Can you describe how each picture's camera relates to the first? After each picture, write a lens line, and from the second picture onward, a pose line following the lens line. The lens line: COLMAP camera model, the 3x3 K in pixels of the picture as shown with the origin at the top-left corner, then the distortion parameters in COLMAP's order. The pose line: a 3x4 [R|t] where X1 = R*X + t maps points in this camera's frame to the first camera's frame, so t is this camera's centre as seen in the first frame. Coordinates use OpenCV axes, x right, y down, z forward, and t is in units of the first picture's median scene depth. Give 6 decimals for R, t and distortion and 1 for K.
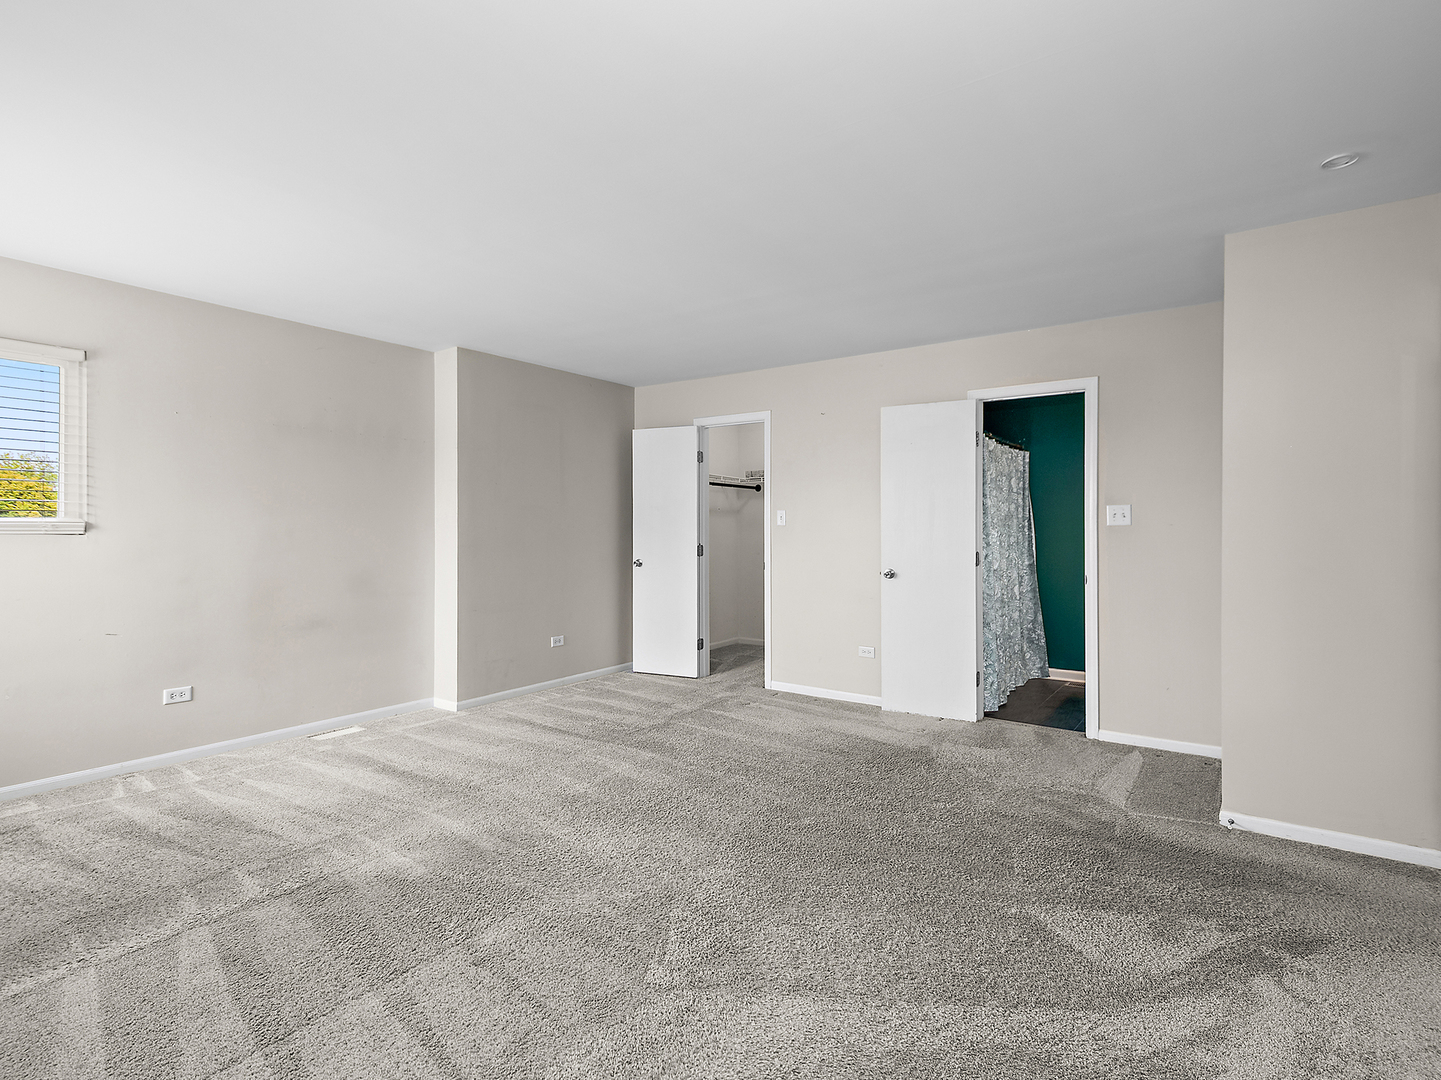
lens RADIAL K [[728.5, 0, 718.5], [0, 728.5, 533.7], [0, 0, 1]] dist [0.005098, -0.002974]
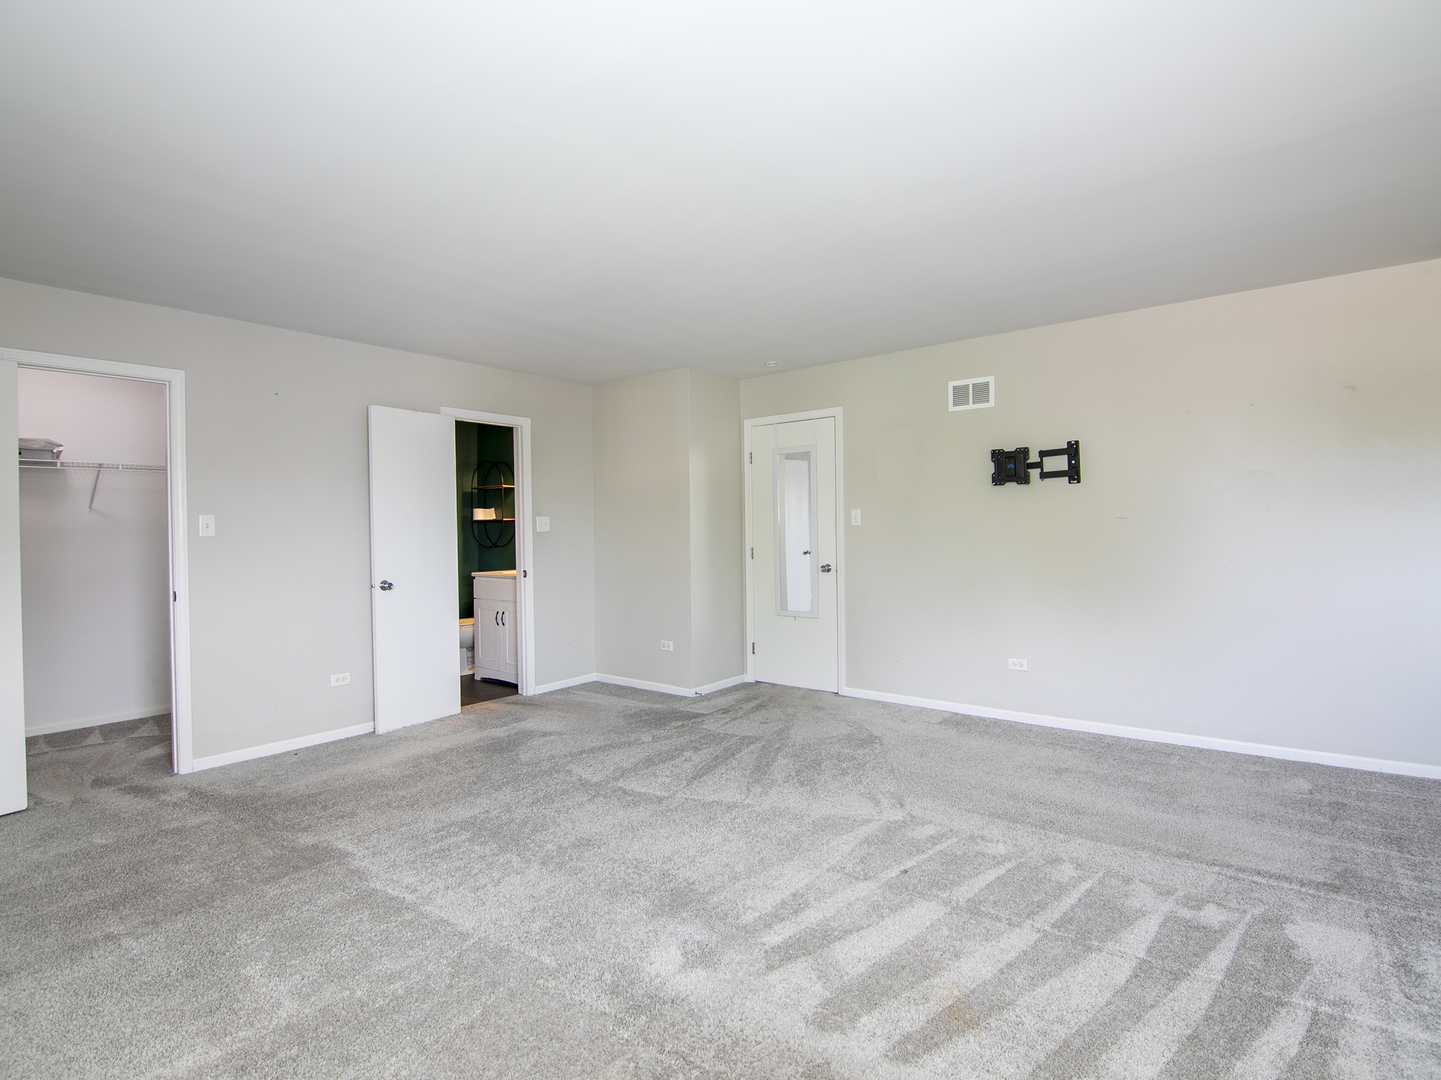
lens RADIAL K [[728.5, 0, 717.6], [0, 728.5, 534.3], [0, 0, 1]] dist [0.005098, -0.002974]
pose [[0.054209, -0.007419, 0.998502, -1.794843], [0.024993, 0.999669, 0.006071, -0.015676], [-0.998217, 0.024626, 0.054377, 1.392260]]
